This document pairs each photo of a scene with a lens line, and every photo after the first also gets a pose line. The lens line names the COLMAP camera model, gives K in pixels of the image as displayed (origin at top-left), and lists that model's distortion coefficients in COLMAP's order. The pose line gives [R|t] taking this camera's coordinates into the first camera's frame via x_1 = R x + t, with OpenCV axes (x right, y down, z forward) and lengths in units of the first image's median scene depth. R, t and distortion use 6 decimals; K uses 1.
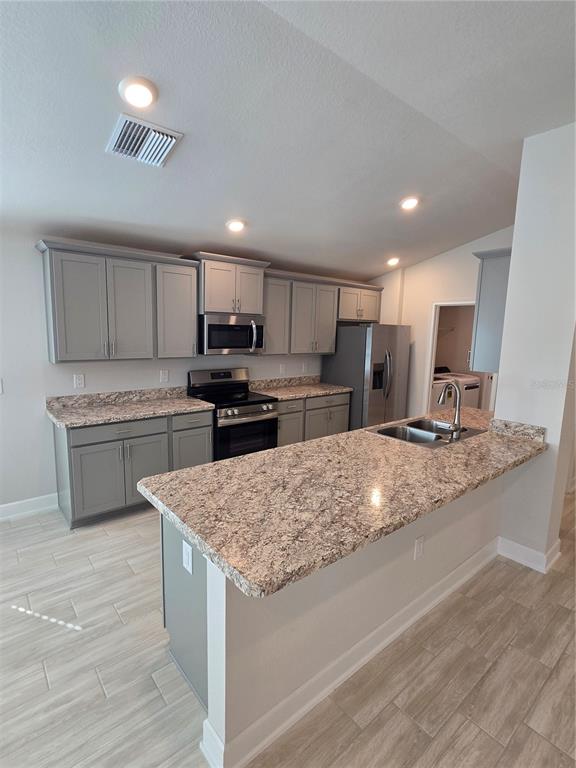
lens RADIAL K [[384.8, 0, 280.2], [0, 384.8, 386.5], [0, 0, 1]] dist [0.005437, 0.000865]
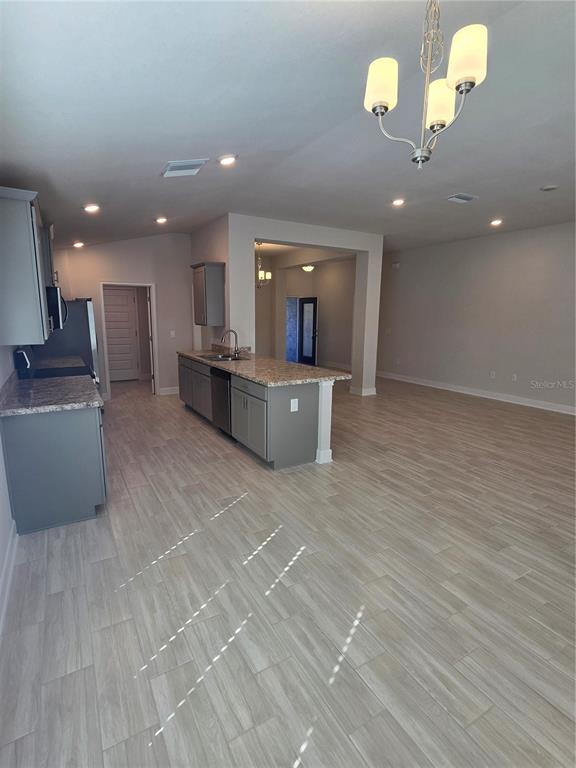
lens RADIAL K [[384.8, 0, 281.8], [0, 384.8, 384.1], [0, 0, 1]] dist [0.005437, 0.000865]
pose [[0.168100, -0.203316, 0.964575, -1.014729], [0.139625, 0.973545, 0.180874, -0.043071], [-0.975832, 0.104273, 0.192041, 0.263711]]
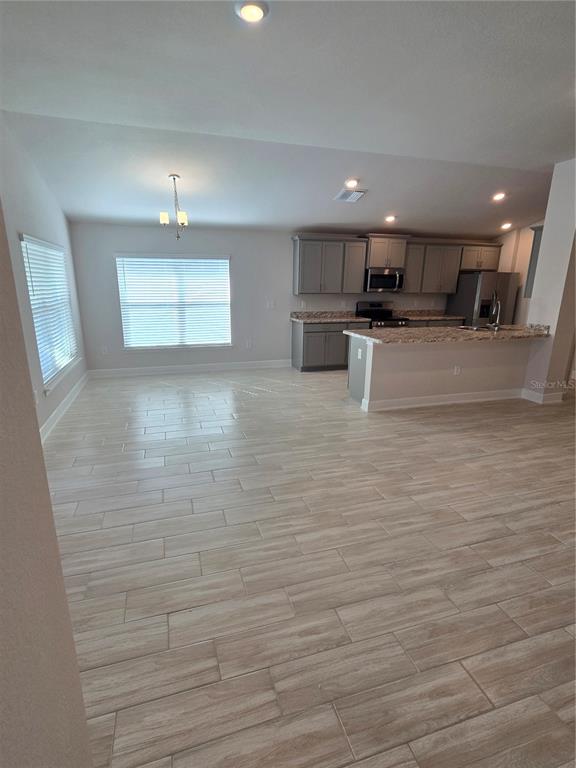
lens RADIAL K [[384.8, 0, 282.4], [0, 384.8, 389.8], [0, 0, 1]] dist [0.005437, 0.000865]
pose [[0.924536, 0.087837, -0.370835, 0.138626], [-0.043045, 0.990918, 0.127394, 0.153006], [0.378656, -0.101817, 0.919920, -0.823072]]
